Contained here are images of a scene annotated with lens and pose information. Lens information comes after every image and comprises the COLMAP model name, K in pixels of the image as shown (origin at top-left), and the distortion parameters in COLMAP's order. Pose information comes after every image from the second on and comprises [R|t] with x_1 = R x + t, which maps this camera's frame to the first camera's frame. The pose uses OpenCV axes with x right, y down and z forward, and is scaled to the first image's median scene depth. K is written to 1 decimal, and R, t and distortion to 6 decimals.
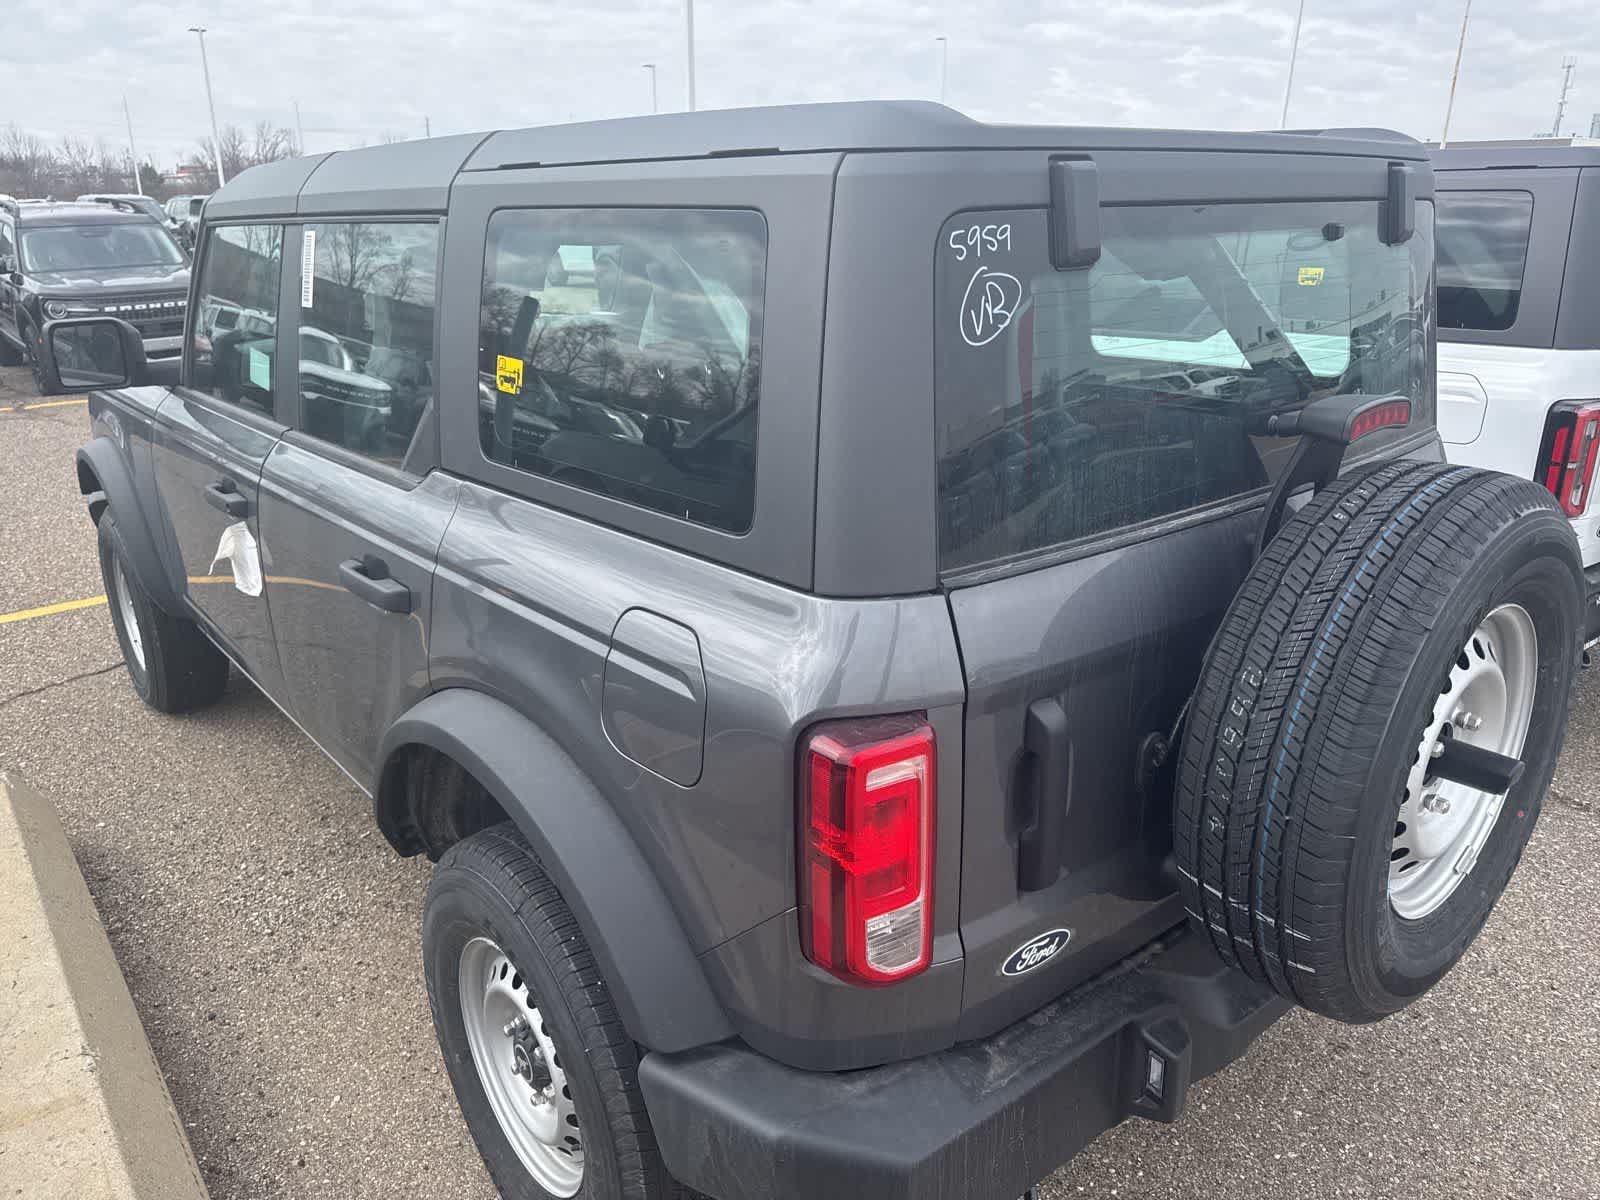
lens RADIAL K [[1137.1, 0, 791.5], [0, 1137.1, 612.3], [0, 0, 1]] dist [0.026947, -0.028311]
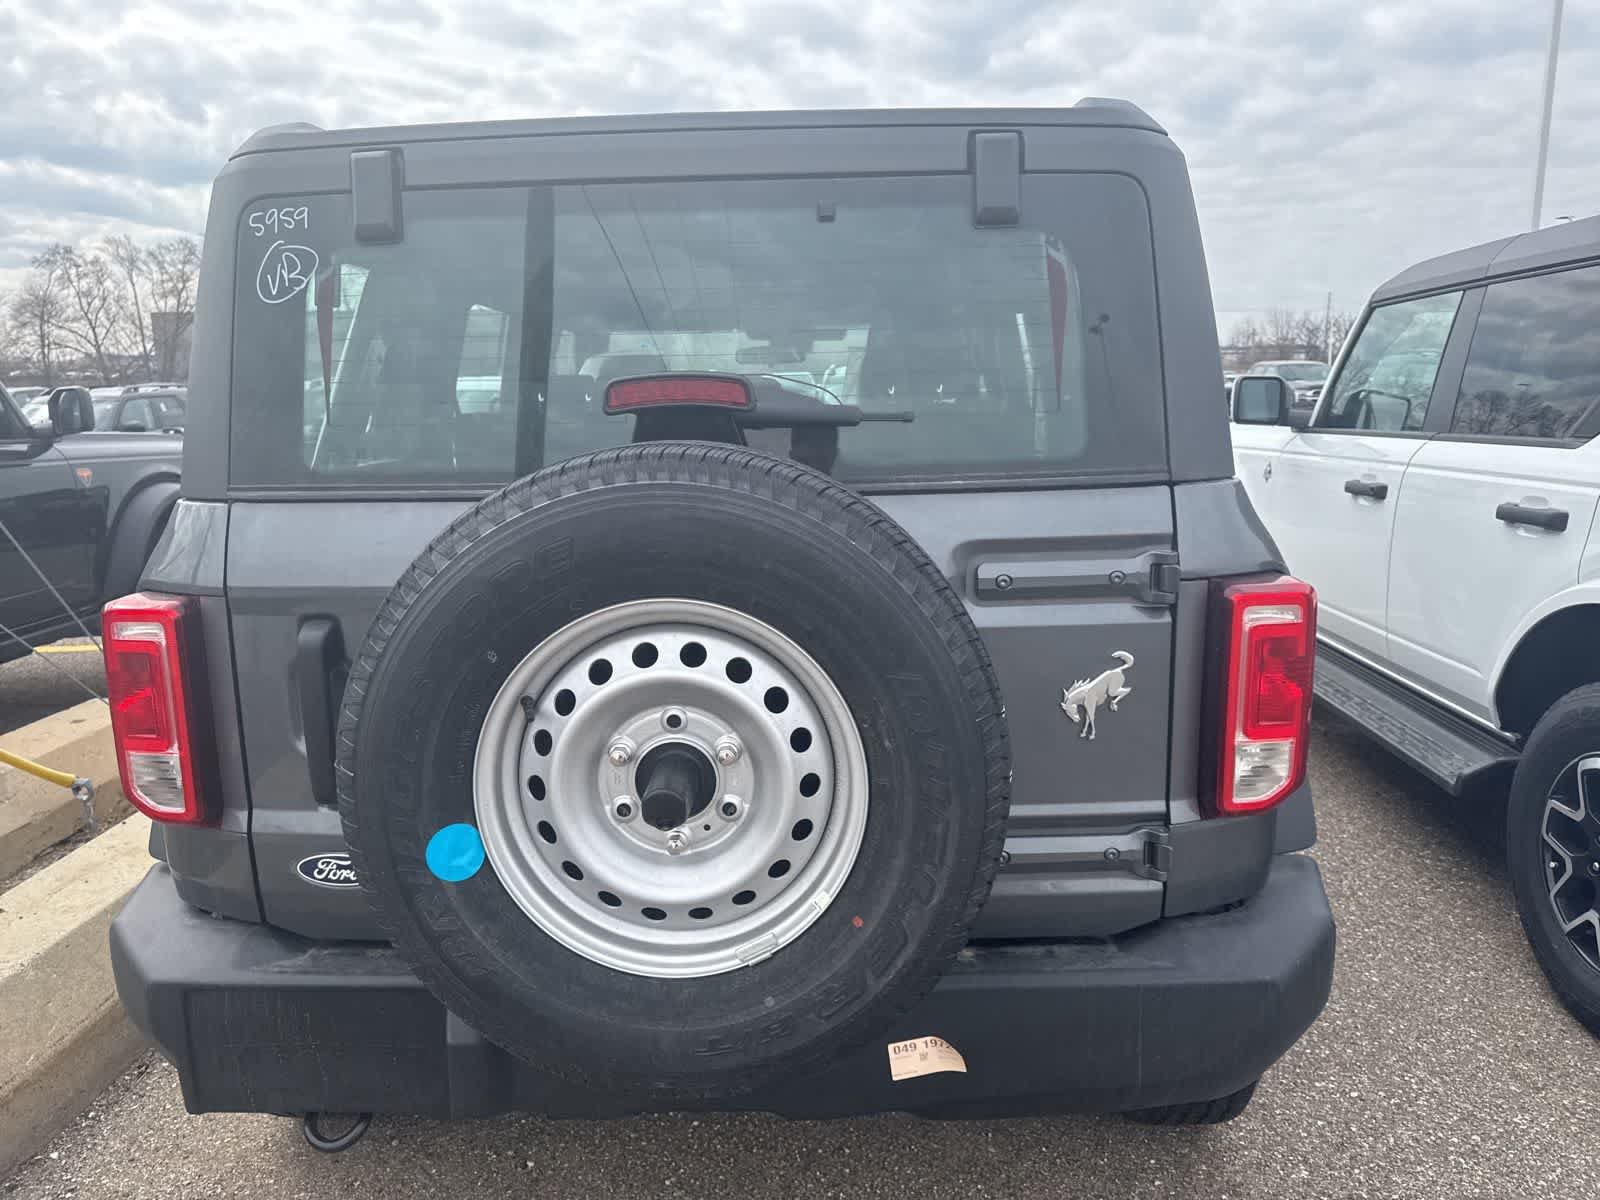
lens RADIAL K [[1137.1, 0, 773.4], [0, 1137.1, 604.4], [0, 0, 1]] dist [0.026947, -0.028311]
pose [[0.746921, 0.121136, -0.653785, 1.184053], [-0.215474, 0.974300, -0.065648, 0.037636], [0.629031, 0.189908, 0.753827, 0.400511]]
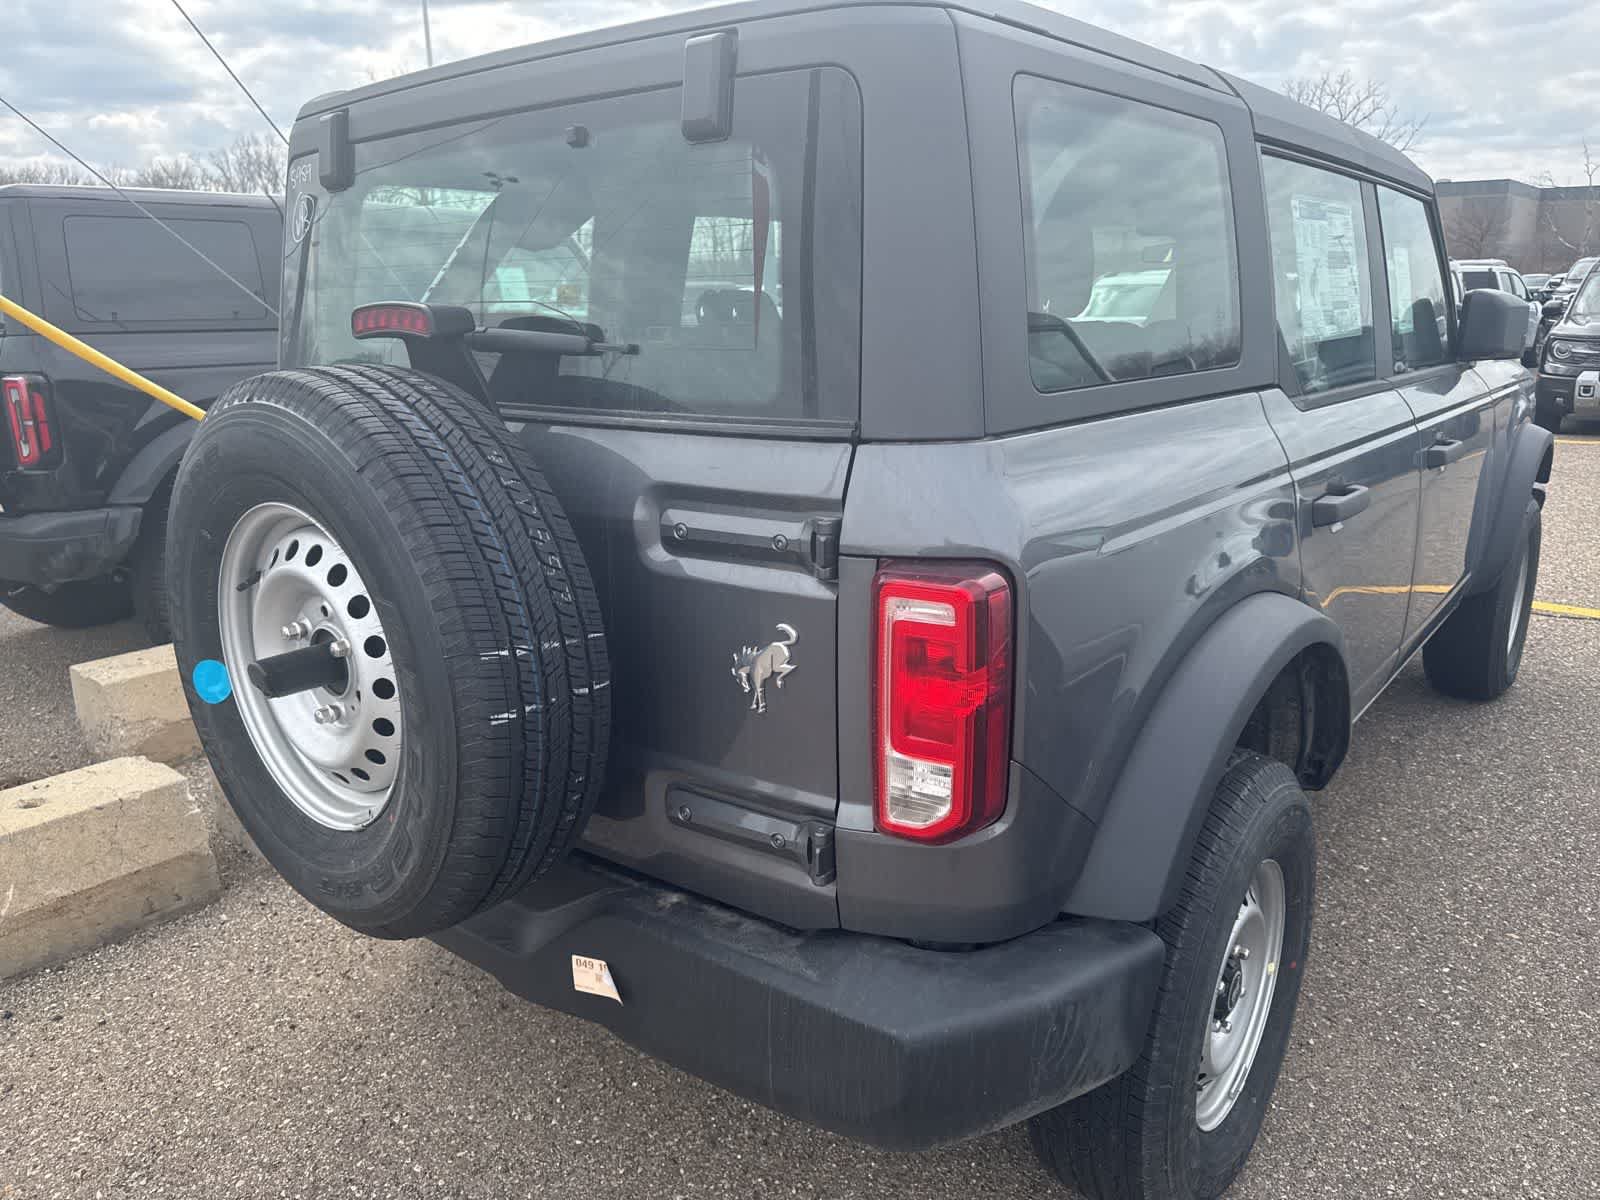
lens RADIAL K [[1137.1, 0, 793.8], [0, 1137.1, 604.3], [0, 0, 1]] dist [0.026947, -0.028311]
pose [[0.203354, 0.264559, -0.942686, 1.604608], [-0.318292, 0.928371, 0.191880, -0.244832], [0.925925, 0.261029, 0.272994, 1.121011]]
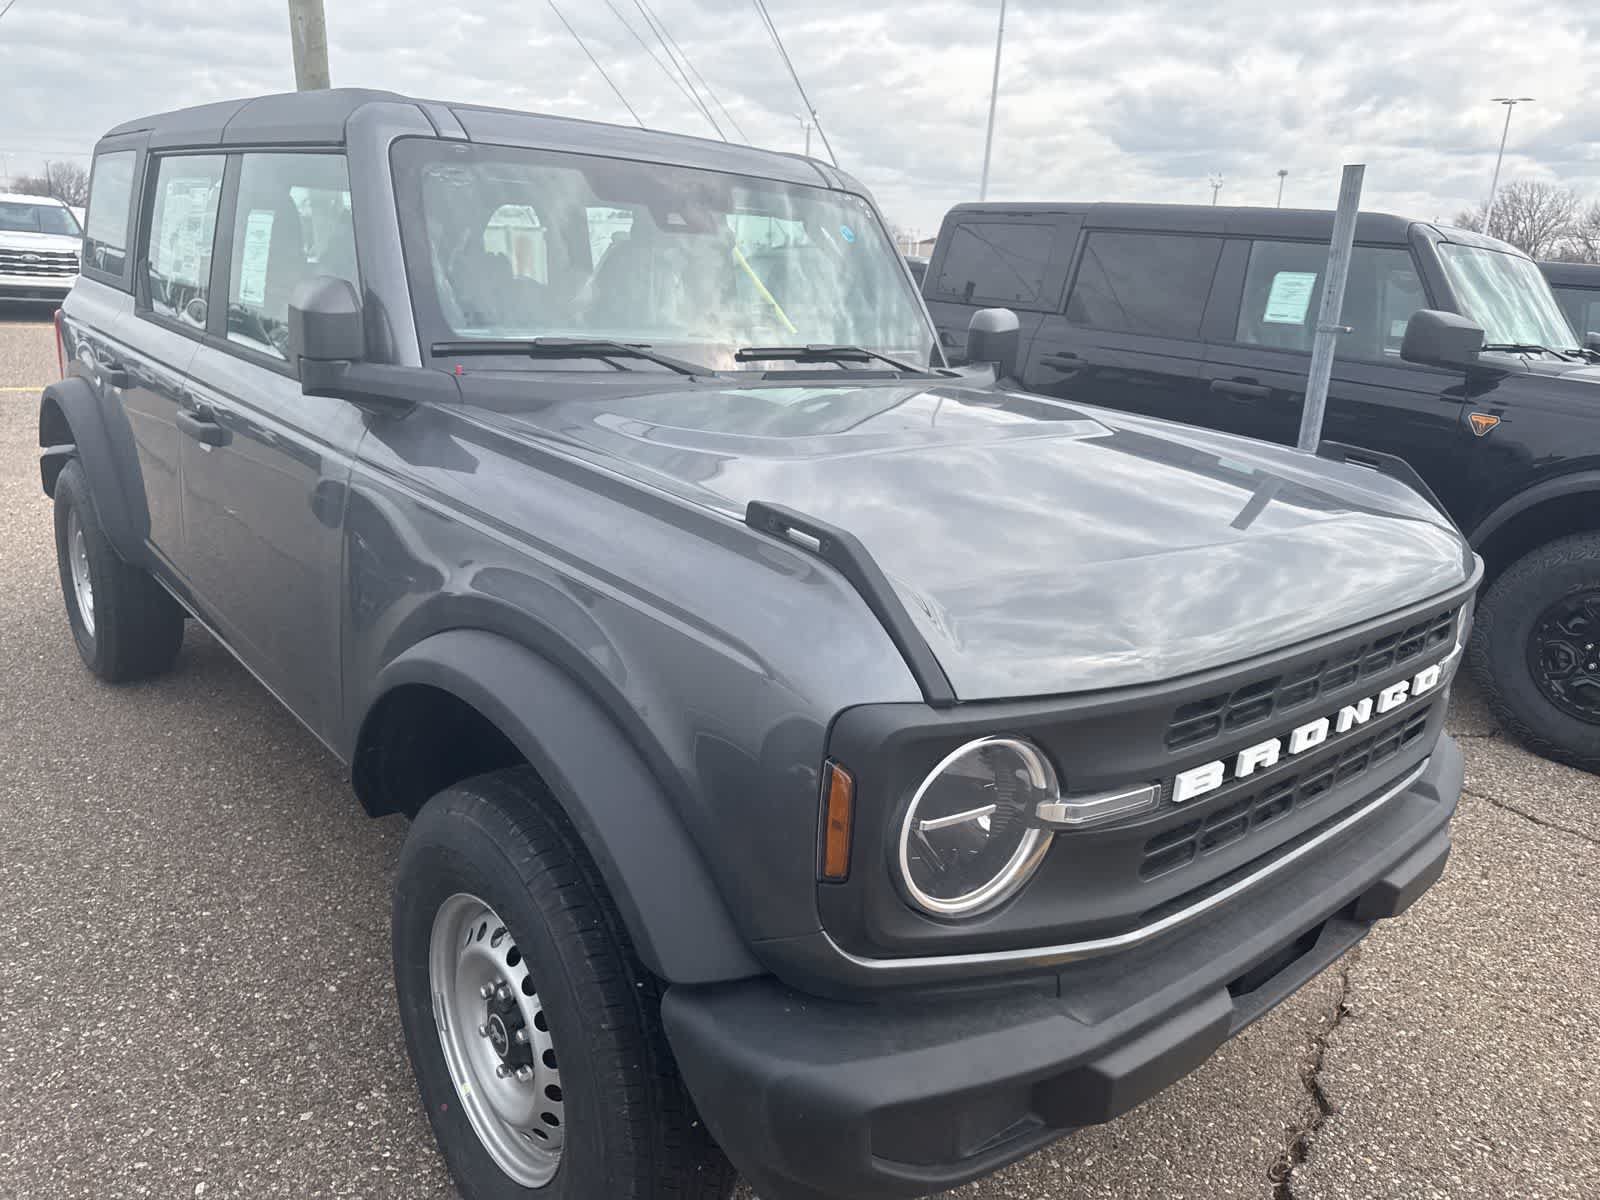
lens RADIAL K [[1137.1, 0, 795.7], [0, 1137.1, 592.6], [0, 0, 1]] dist [0.026947, -0.028311]
pose [[-0.998272, -0.047612, -0.034445, -0.847946], [-0.058762, 0.802286, 0.594041, -1.347431], [-0.000649, 0.595039, -0.803697, 4.092754]]
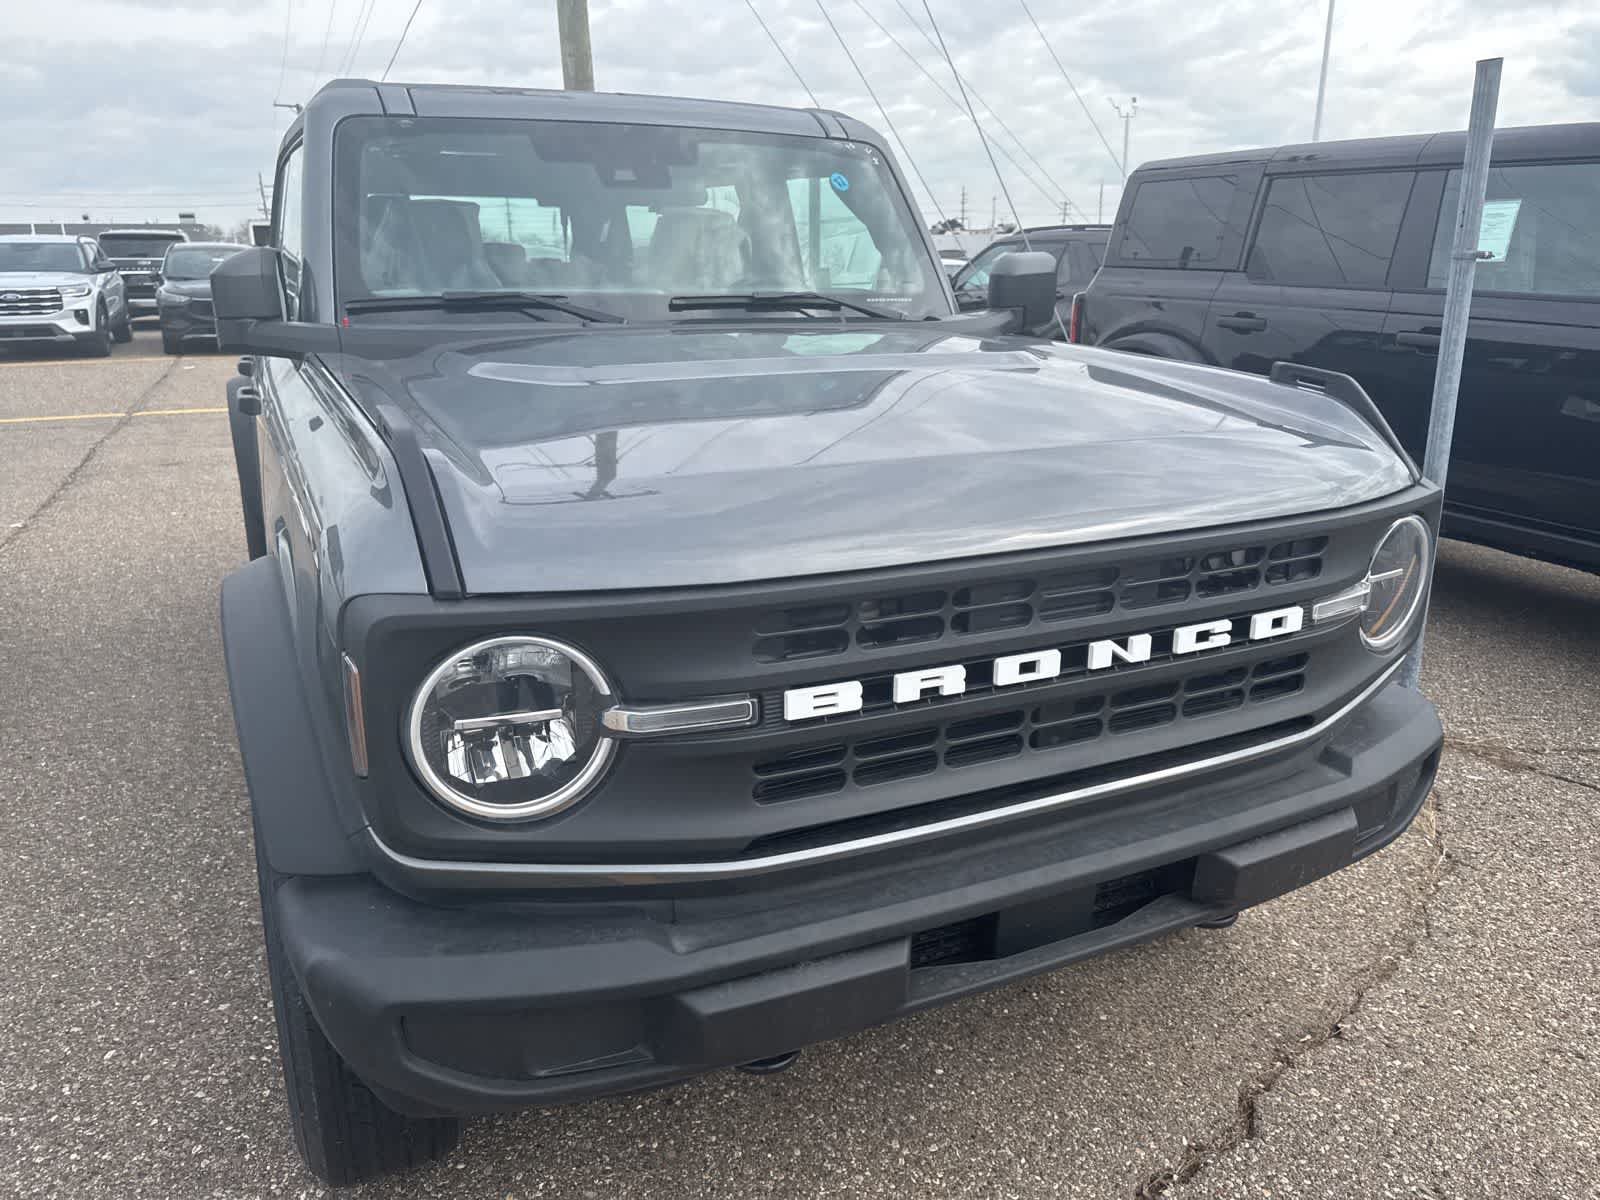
lens RADIAL K [[1137.1, 0, 814.4], [0, 1137.1, 593.1], [0, 0, 1]] dist [0.026947, -0.028311]
pose [[-0.971631, -0.058924, 0.229046, -1.404287], [0.088971, 0.806257, 0.584837, -1.249507], [-0.219130, 0.588624, -0.778141, 4.047414]]
